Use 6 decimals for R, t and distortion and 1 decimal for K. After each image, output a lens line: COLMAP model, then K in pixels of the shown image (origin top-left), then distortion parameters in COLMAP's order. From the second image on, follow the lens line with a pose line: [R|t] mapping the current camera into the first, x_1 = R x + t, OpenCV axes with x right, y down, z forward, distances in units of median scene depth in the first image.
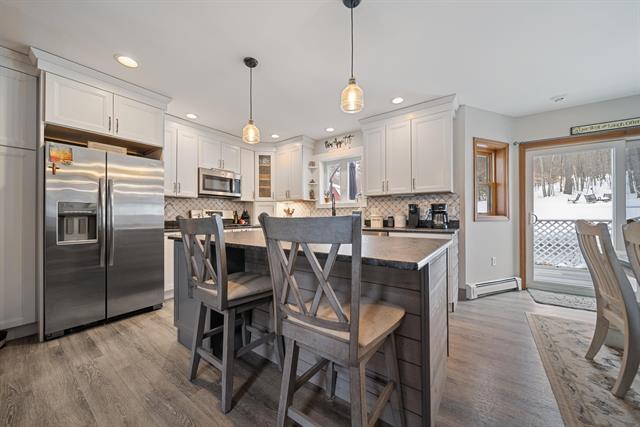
lens RADIAL K [[229.2, 0, 320.7], [0, 229.2, 215.0], [0, 0, 1]] dist [-0.001533, -0.000310]
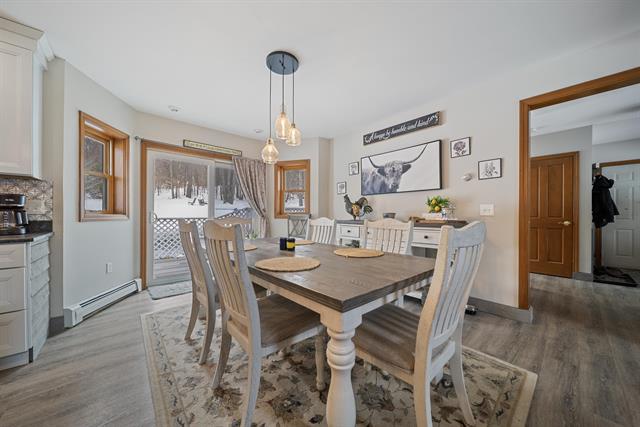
lens RADIAL K [[226.6, 0, 320.6], [0, 226.6, 214.8], [0, 0, 1]] dist [-0.001923, -0.000239]
pose [[0.219384, 0.001499, 0.975637, 0.110451], [-0.005898, 0.999983, -0.000210, 0.001218], [-0.975621, -0.005708, 0.219389, 0.052128]]
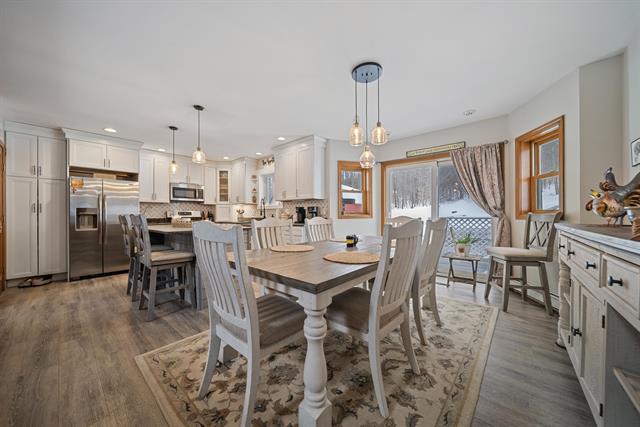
lens RADIAL K [[226.6, 0, 320.6], [0, 226.6, 214.8], [0, 0, 1]] dist [-0.001923, -0.000239]
pose [[0.995527, -0.002724, -0.094436, 0.679353], [0.003107, 0.999988, 0.003908, -0.000623], [0.094424, -0.004184, 0.995523, -0.435676]]
